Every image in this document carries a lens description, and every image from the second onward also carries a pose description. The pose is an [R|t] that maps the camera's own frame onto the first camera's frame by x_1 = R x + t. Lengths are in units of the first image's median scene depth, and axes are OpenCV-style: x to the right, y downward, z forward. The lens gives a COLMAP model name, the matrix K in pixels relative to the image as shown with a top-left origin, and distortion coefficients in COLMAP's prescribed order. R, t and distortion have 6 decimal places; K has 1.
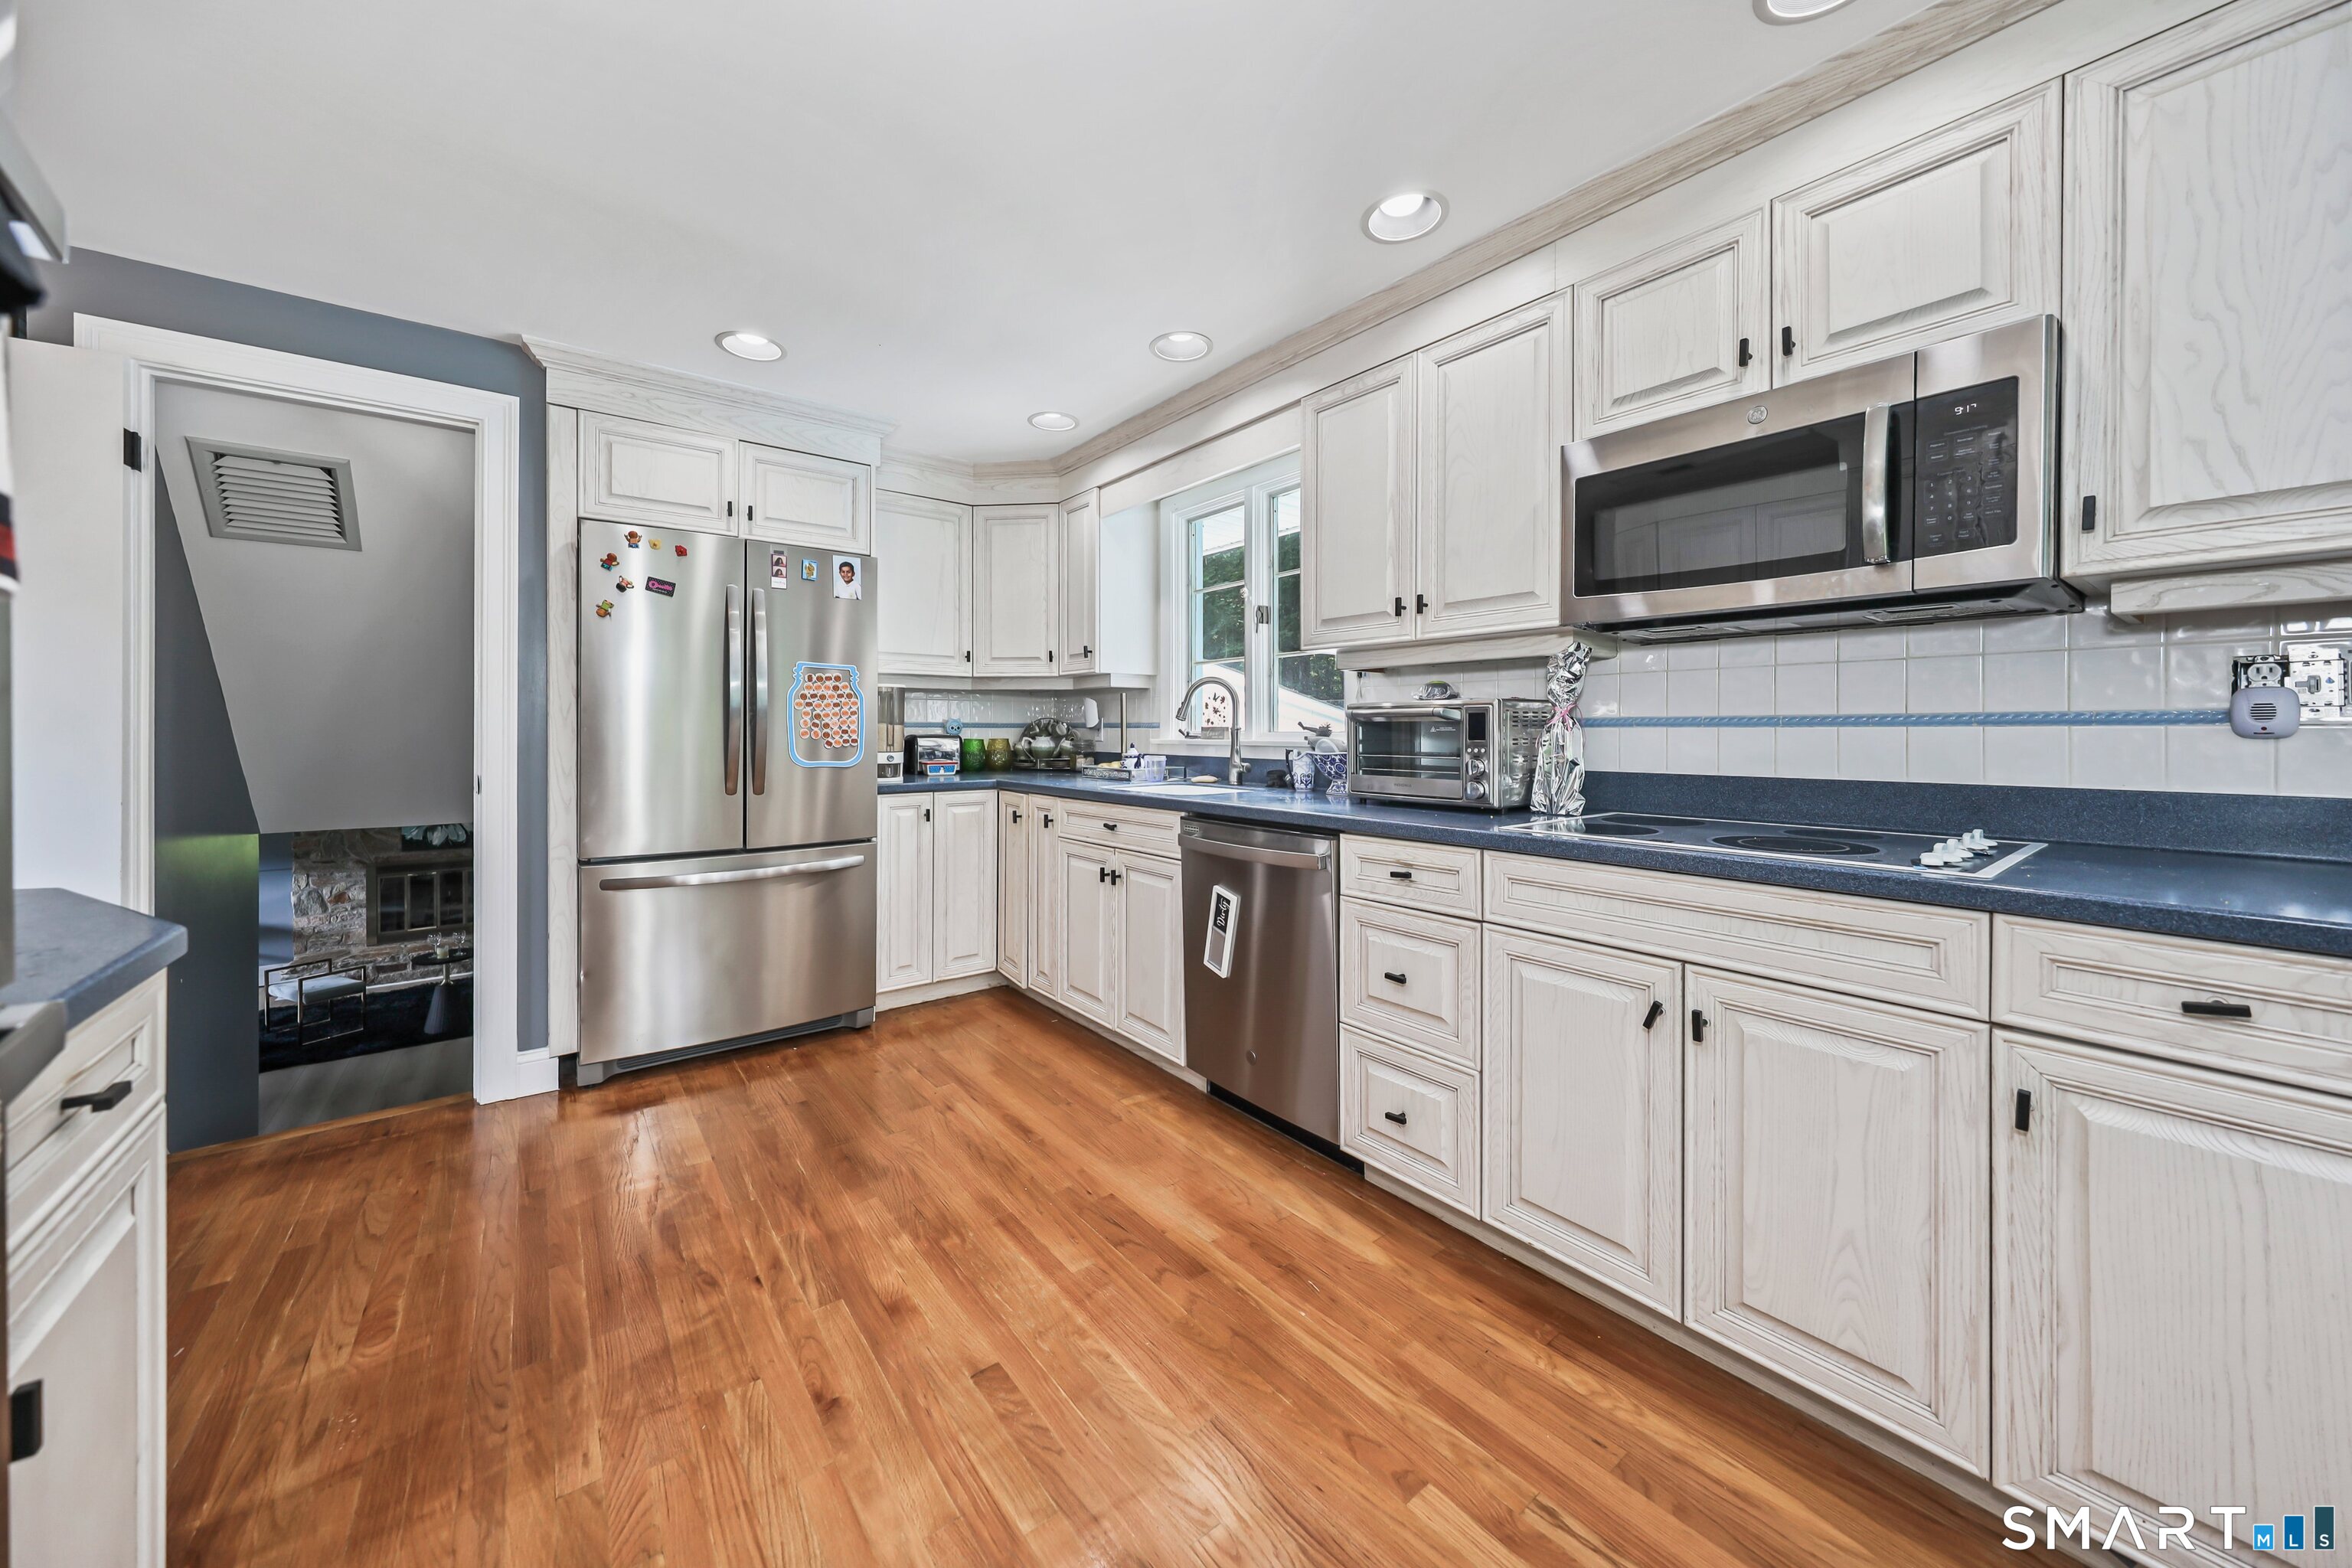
lens RADIAL K [[834.1, 0, 1165.5], [0, 834.1, 729.1], [0, 0, 1]] dist [0.001234, 0.000016]
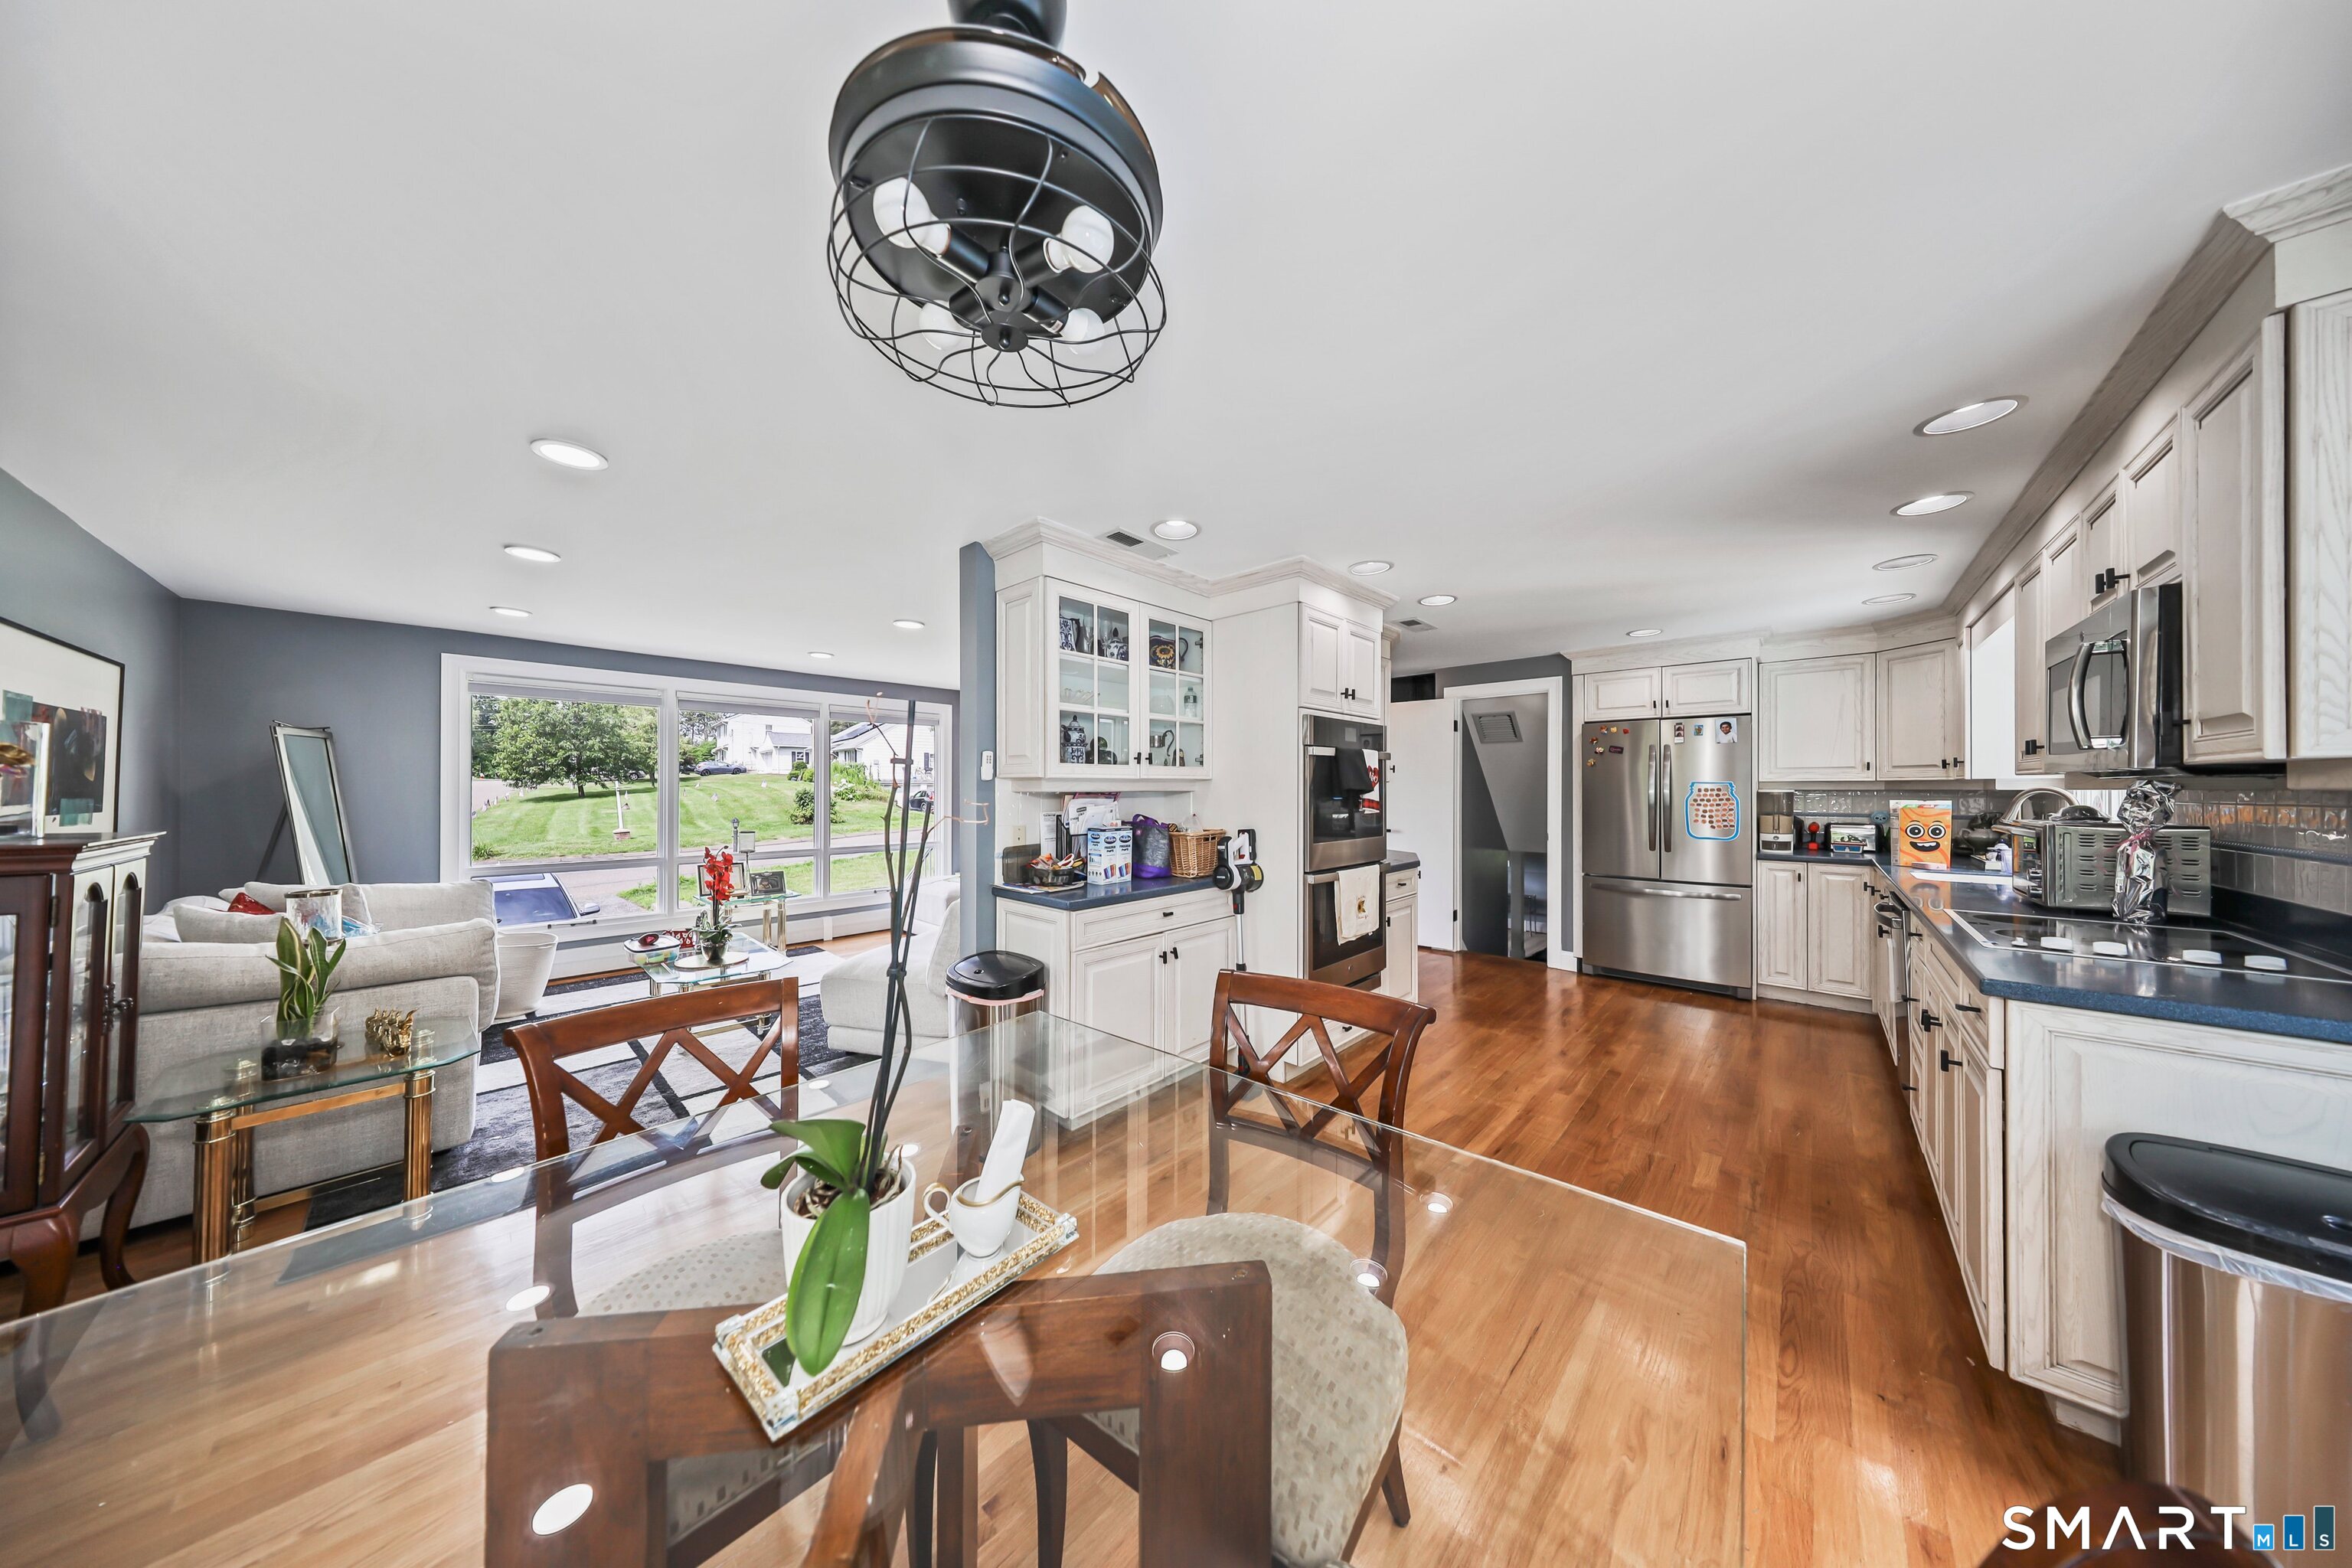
lens RADIAL K [[682.4, 0, 1173.5], [0, 682.4, 786.1], [0, 0, 1]] dist [0.000115, 0.000040]
pose [[0.164712, -0.005930, -0.986324, 1.060969], [-0.003687, 0.999971, -0.006628, -0.070508], [0.986335, 0.004728, 0.164685, -0.459389]]
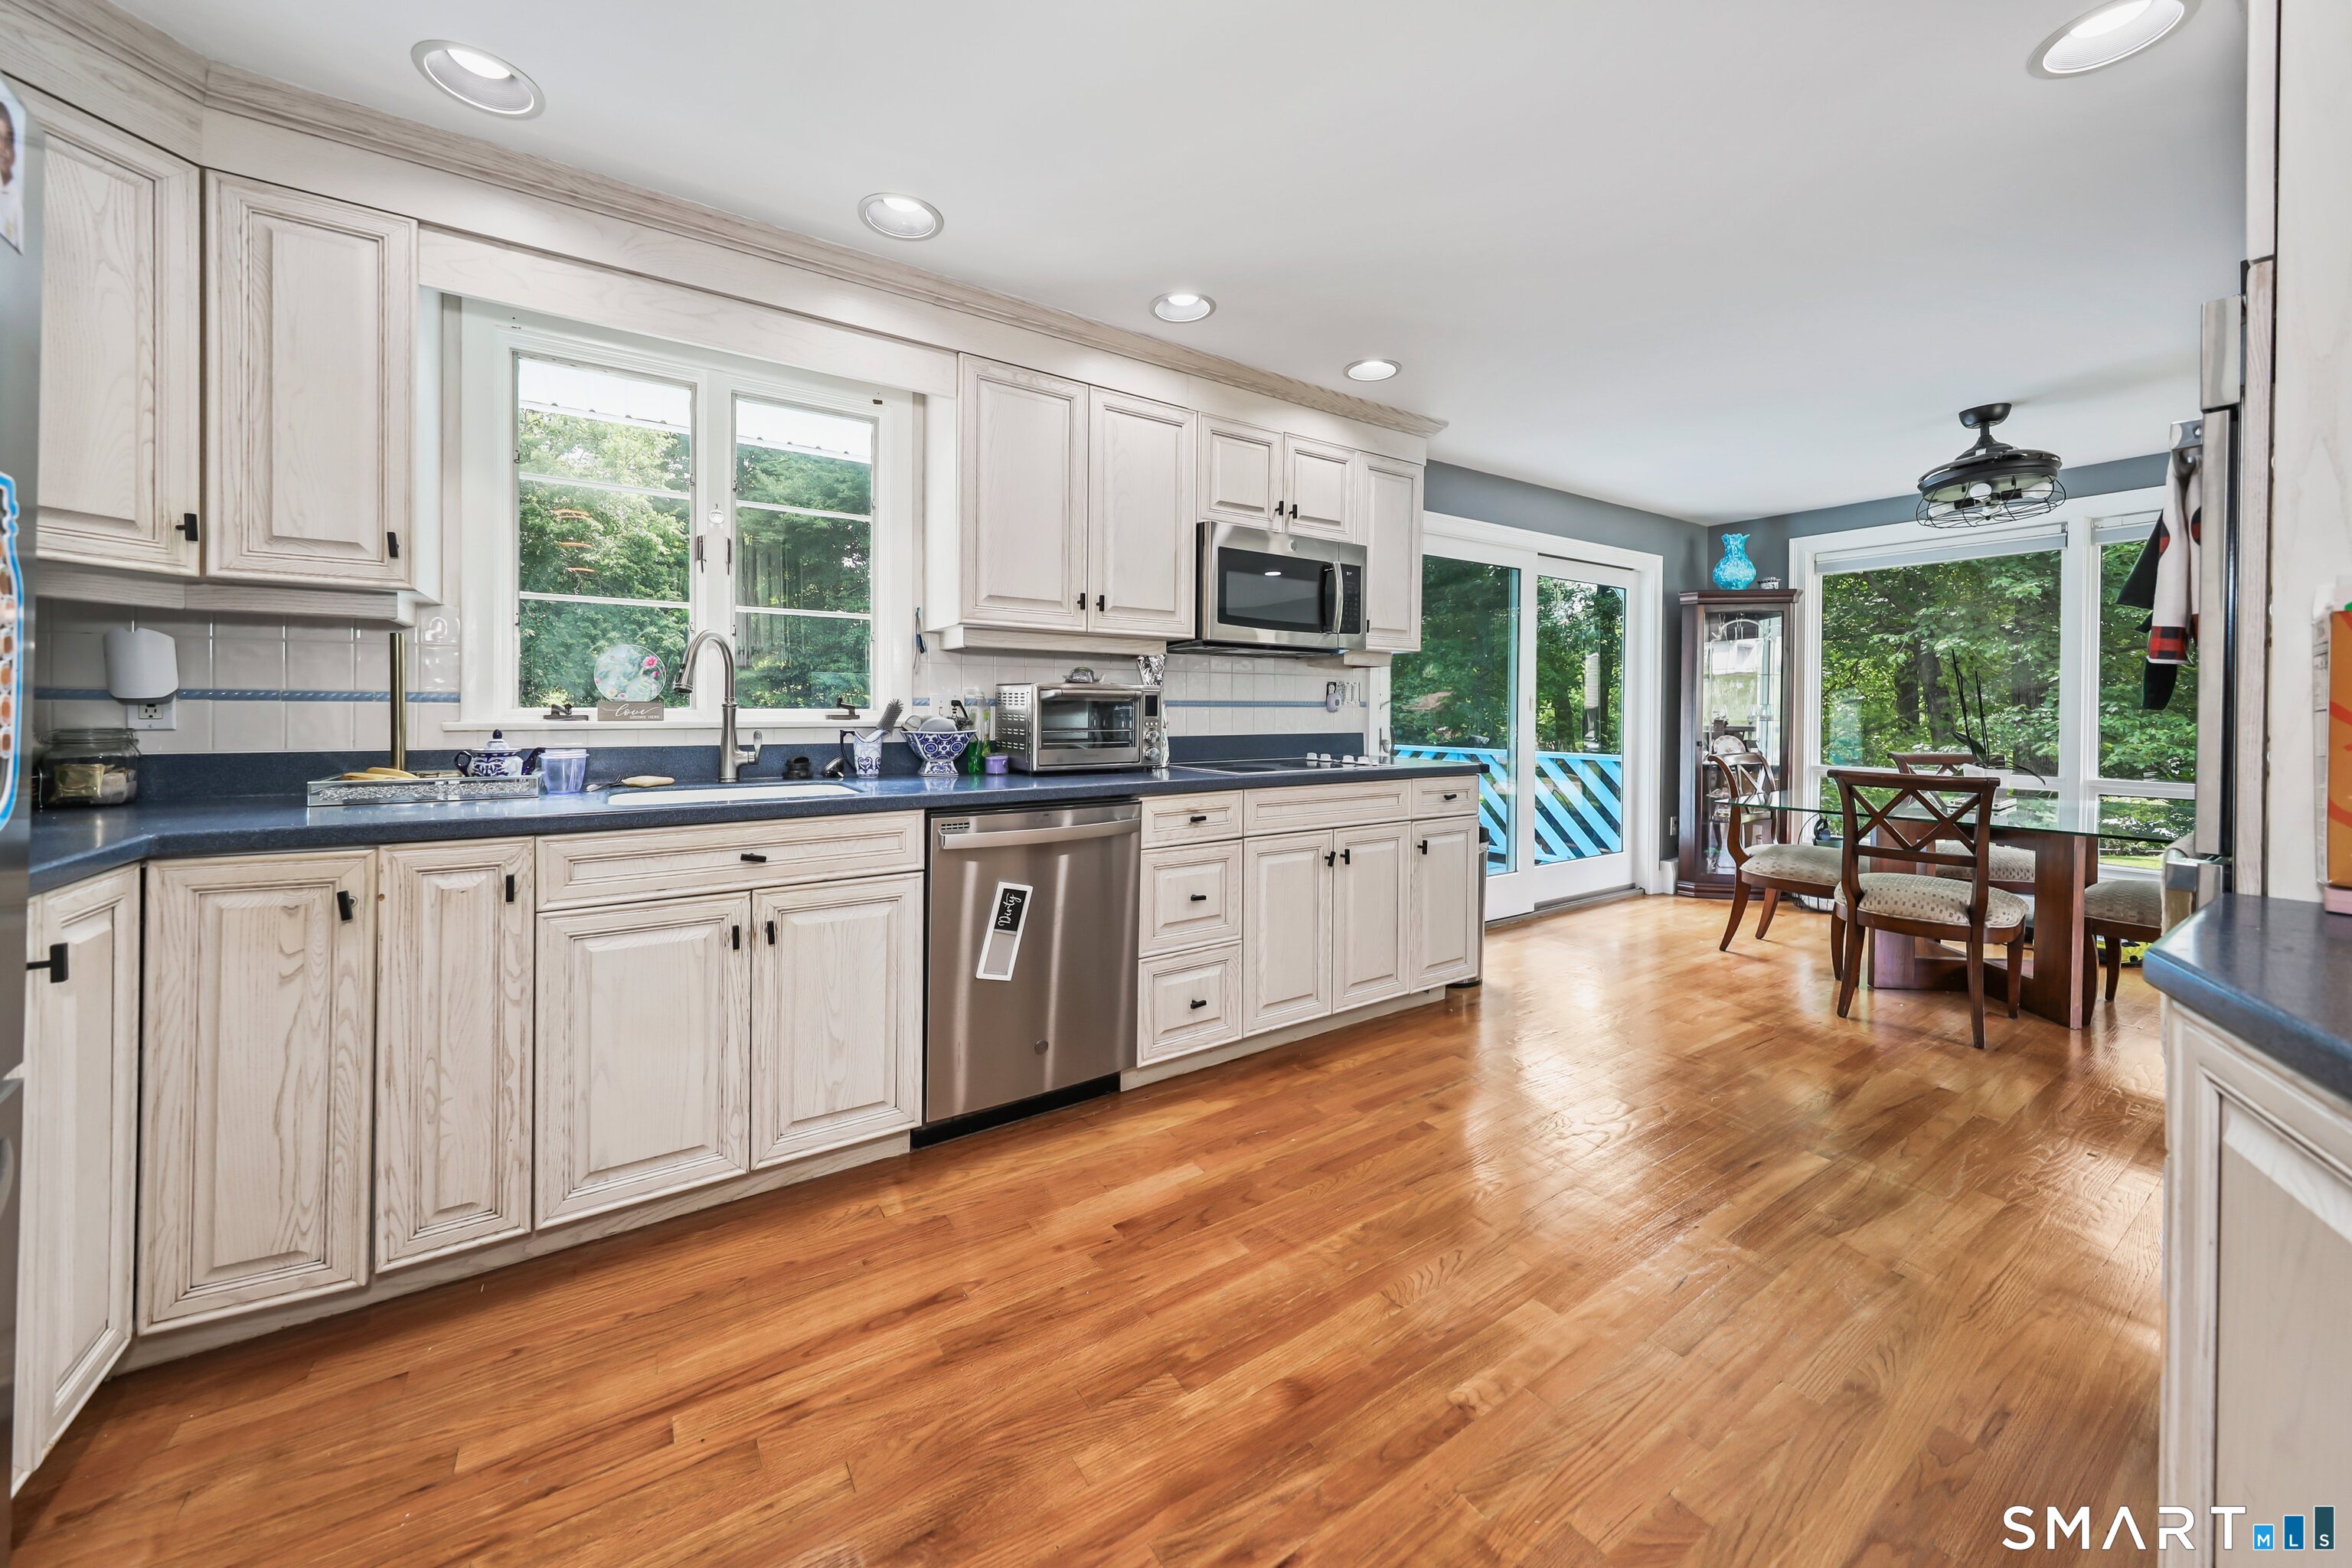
lens RADIAL K [[834.1, 0, 1165.5], [0, 834.1, 729.1], [0, 0, 1]] dist [0.001234, 0.000016]
pose [[0.069966, -0.021161, 0.997325, -0.821731], [-0.002250, 0.999769, 0.021371, 0.004238], [-0.997547, -0.003739, 0.069902, 0.769610]]
